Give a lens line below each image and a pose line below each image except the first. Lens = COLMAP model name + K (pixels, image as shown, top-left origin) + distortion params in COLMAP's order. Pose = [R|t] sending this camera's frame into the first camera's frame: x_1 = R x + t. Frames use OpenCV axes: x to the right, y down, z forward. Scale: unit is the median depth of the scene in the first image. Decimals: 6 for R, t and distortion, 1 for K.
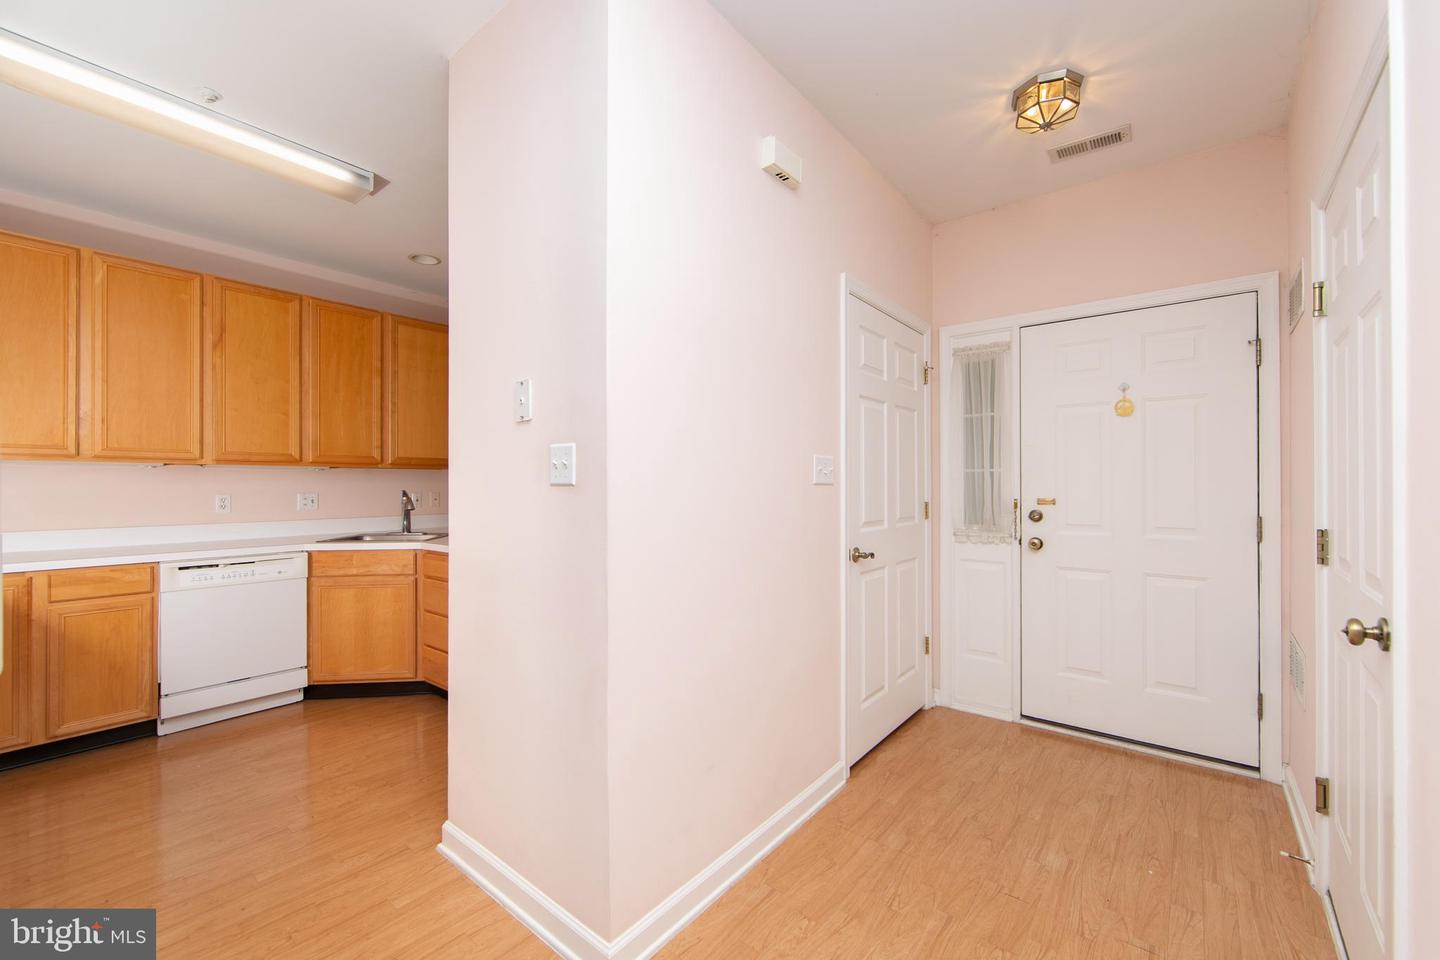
lens RADIAL K [[563.5, 0, 728.1], [0, 563.5, 480.6], [0, 0, 1]] dist [-0.014644, 0.000077]
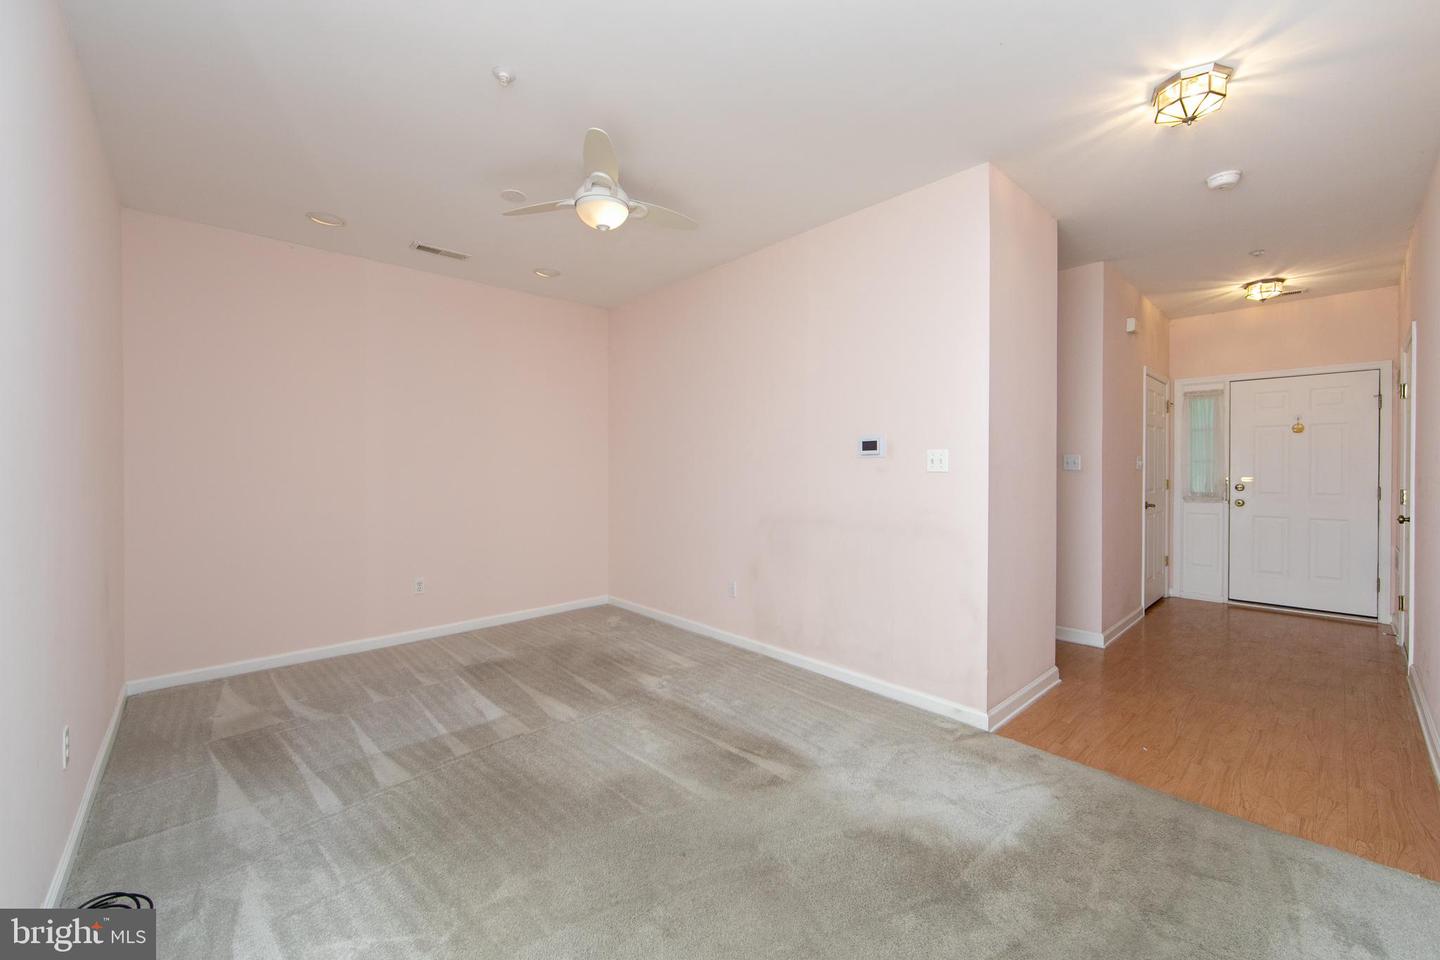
lens RADIAL K [[580.0, 0, 723.8], [0, 580.0, 477.4], [0, 0, 1]] dist [0.019381, -0.008175]
pose [[0.993175, 0.001499, -0.116620, -0.825352], [0.000598, 0.999839, 0.017943, -0.003887], [0.116628, -0.017891, 0.993015, -0.997212]]
